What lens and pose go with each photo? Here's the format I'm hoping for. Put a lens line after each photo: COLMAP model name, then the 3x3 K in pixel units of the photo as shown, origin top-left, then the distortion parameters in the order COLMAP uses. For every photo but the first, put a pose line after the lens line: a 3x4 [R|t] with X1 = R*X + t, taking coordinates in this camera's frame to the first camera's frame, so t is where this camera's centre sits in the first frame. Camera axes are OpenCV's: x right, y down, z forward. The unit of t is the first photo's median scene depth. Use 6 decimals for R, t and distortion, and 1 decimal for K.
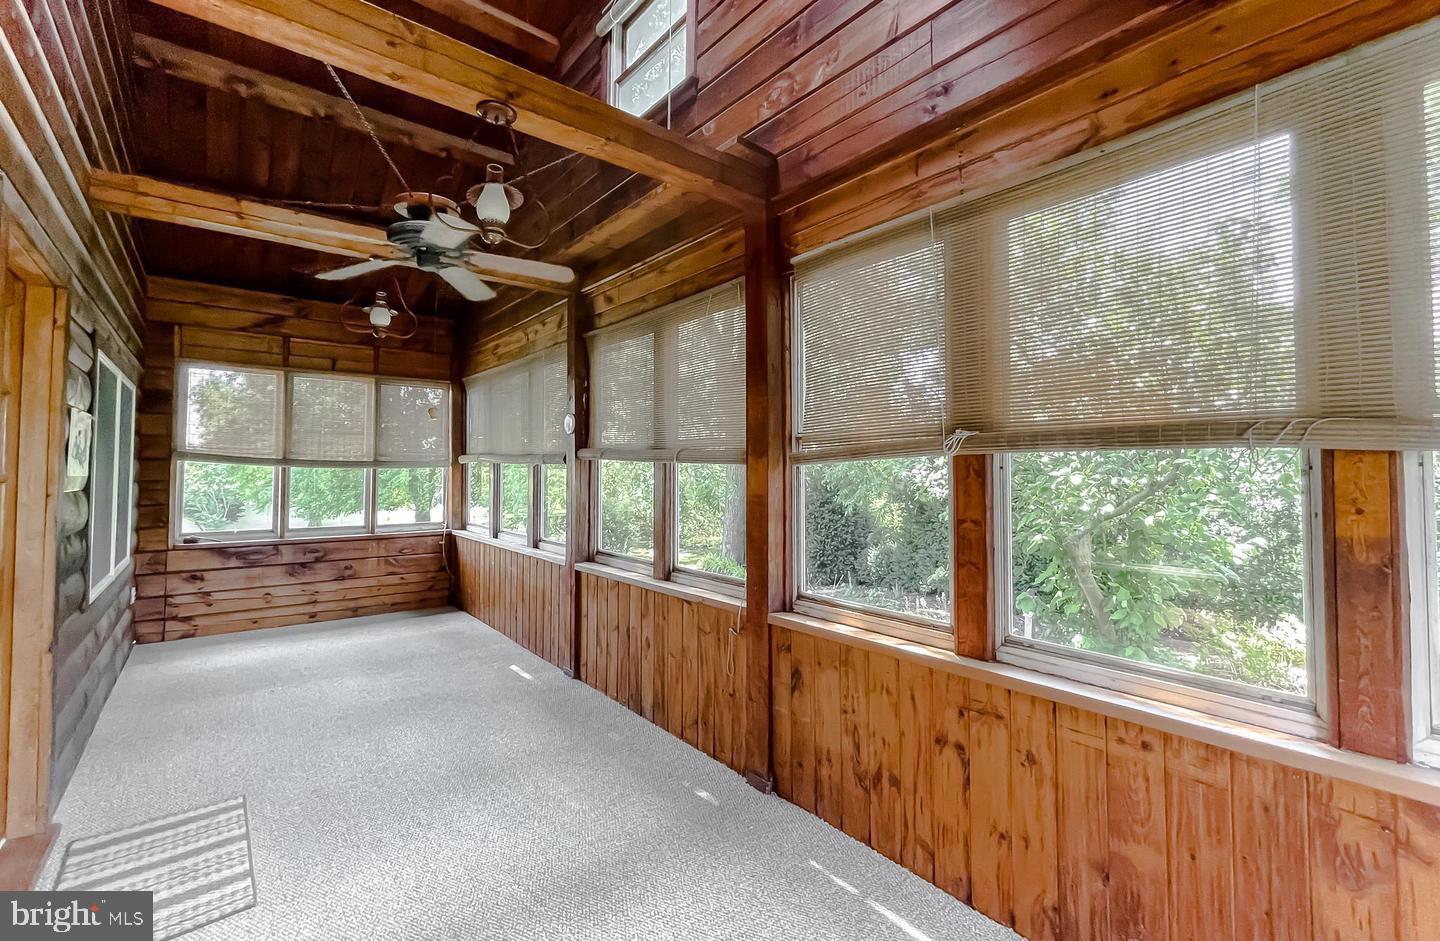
lens RADIAL K [[596.2, 0, 717.0], [0, 596.2, 448.1], [0, 0, 1]] dist [-0.000333, 0.001484]
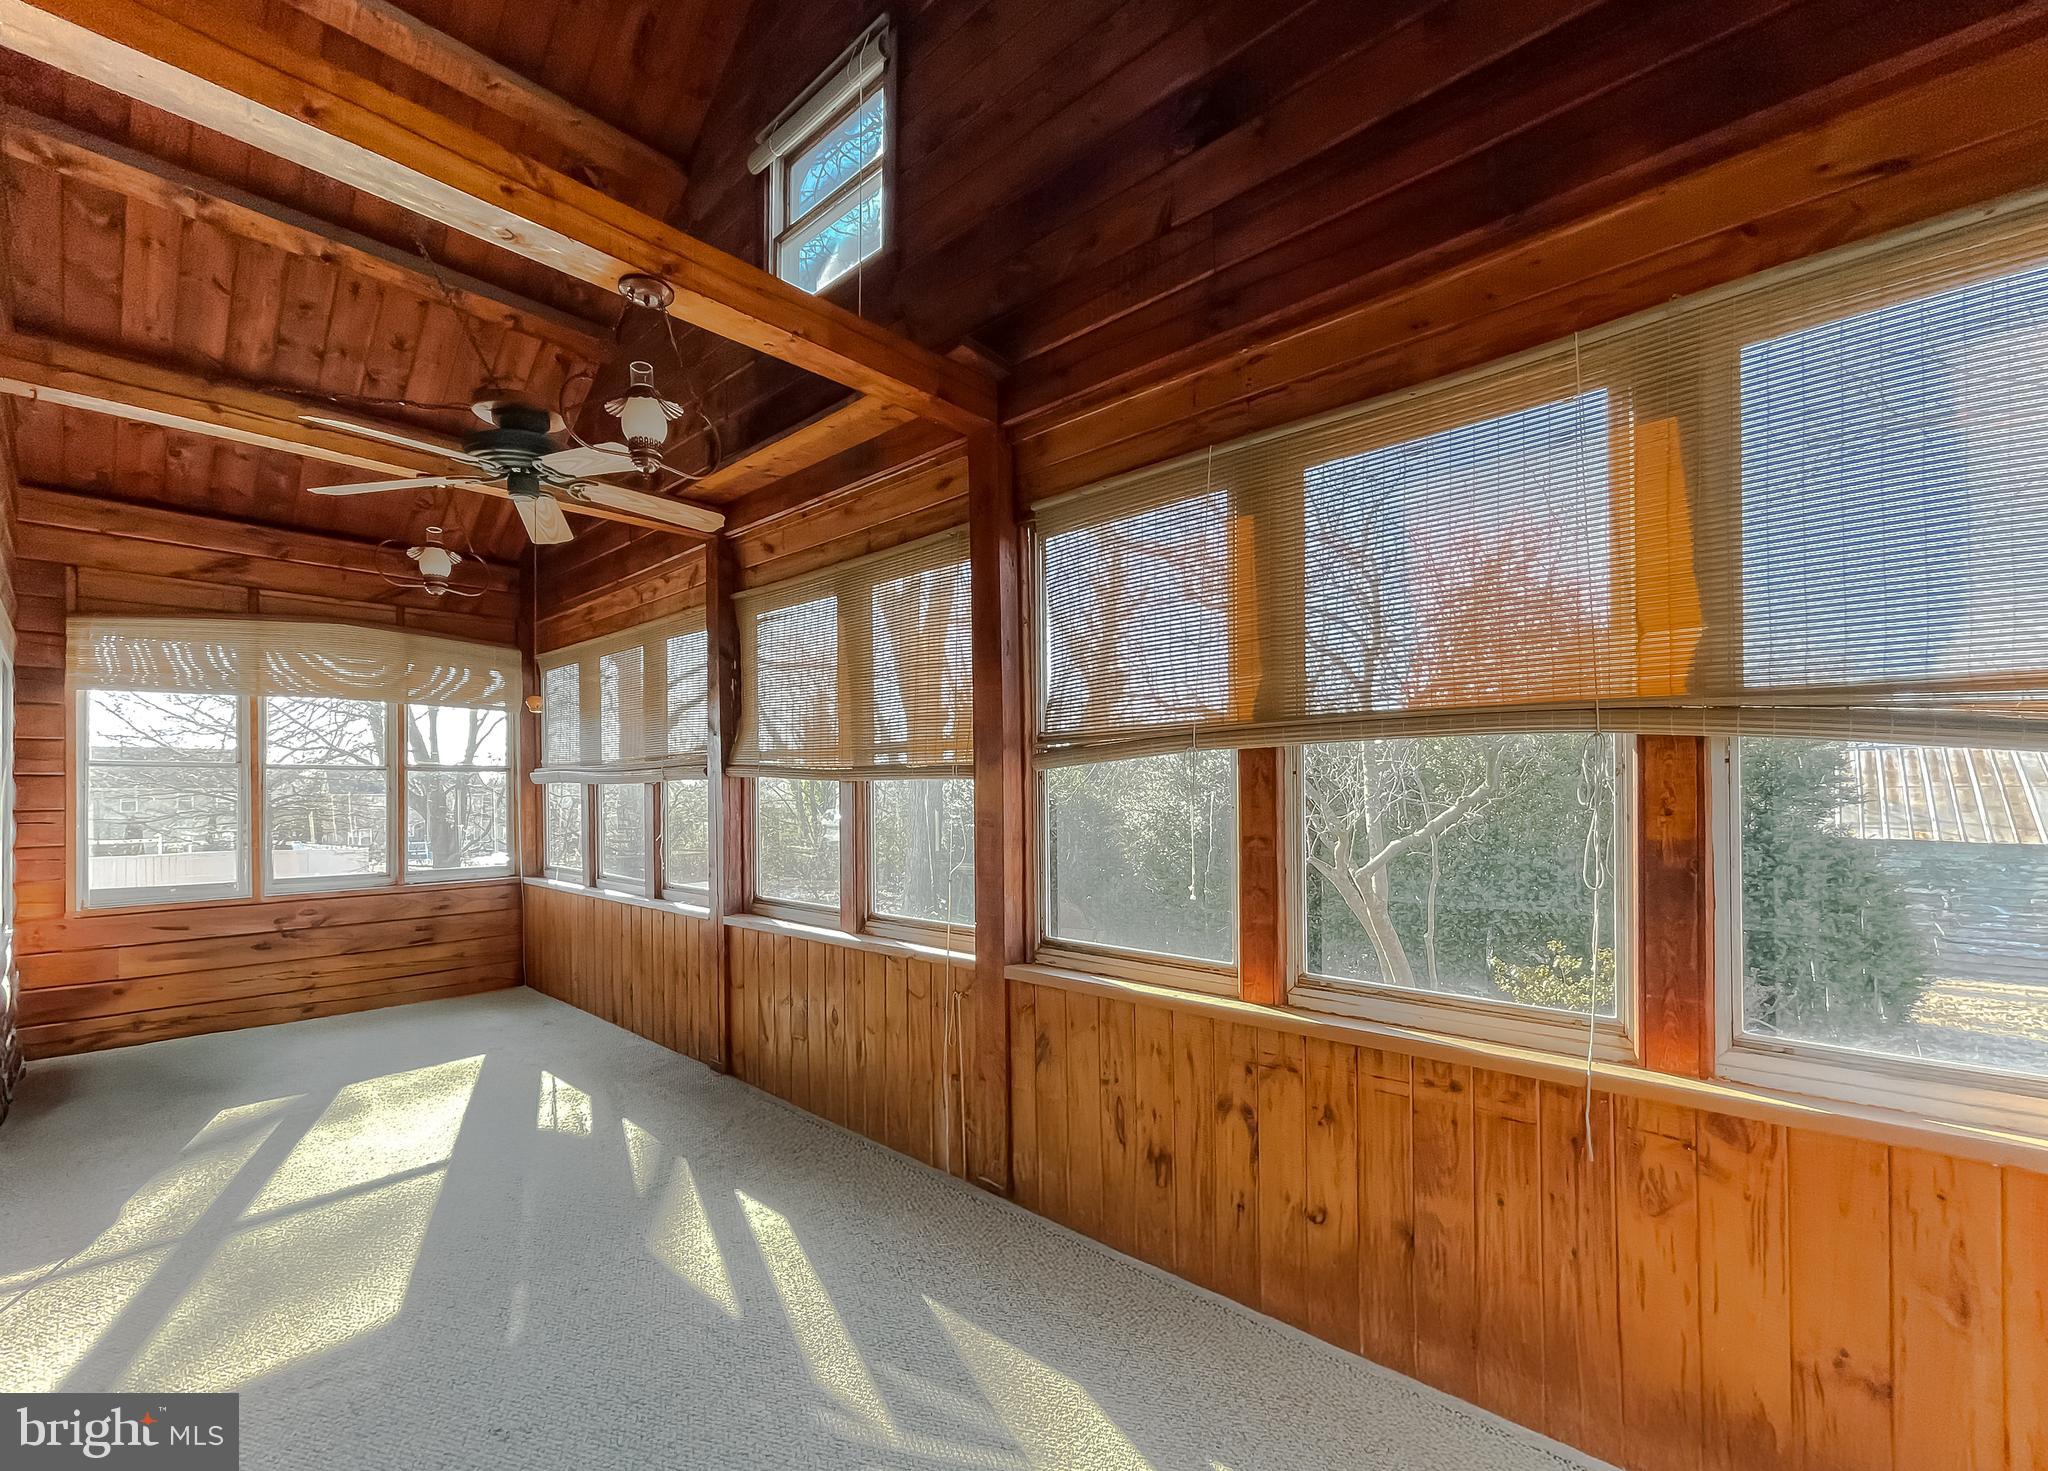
lens RADIAL K [[845.5, 0, 1004.7], [0, 845.5, 778.6], [0, 0, 1]] dist [-0.003260, 0.001436]
pose [[0.991011, -0.005484, 0.133668, -0.057752], [0.002680, 0.999773, 0.021152, 0.011902], [-0.133753, -0.020603, 0.990800, -0.076931]]
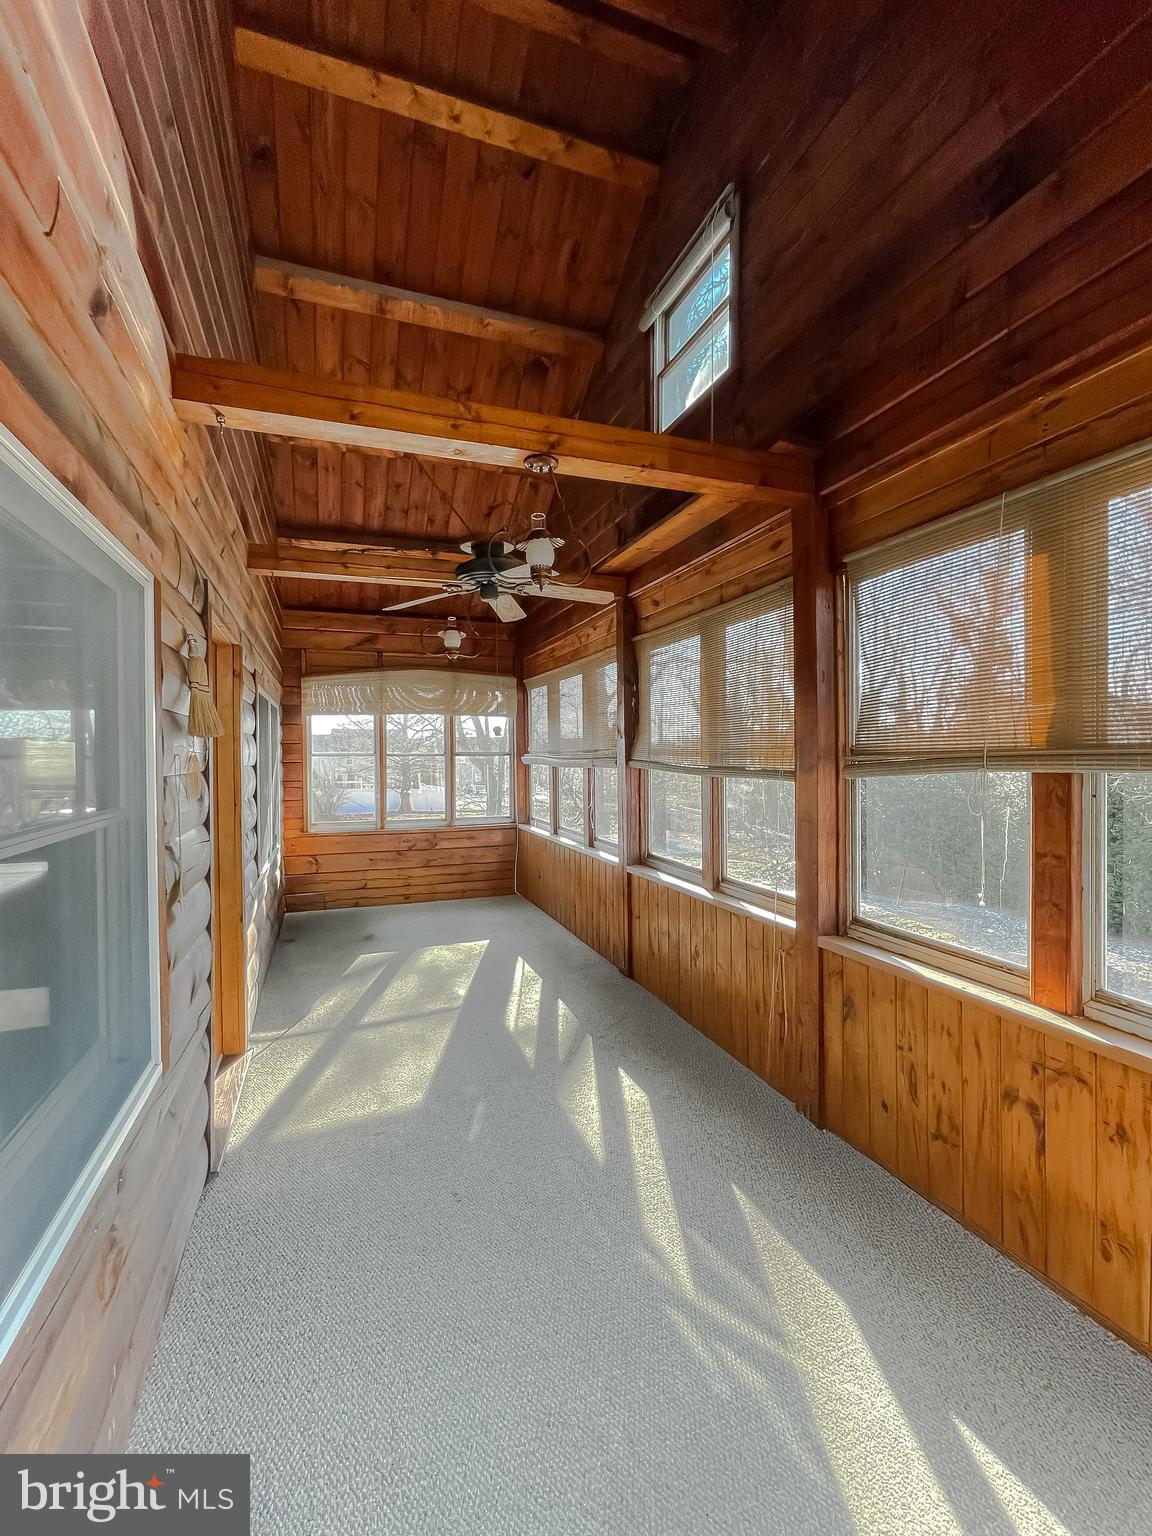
lens RADIAL K [[636.7, 0, 577.1], [0, 636.7, 755.3], [0, 0, 1]] dist [-0.002669, 0.001487]
pose [[0.946834, -0.006383, -0.321660, 0.049829], [0.018780, 0.999195, 0.035454, -0.054574], [0.321175, -0.039610, 0.946191, -0.078401]]
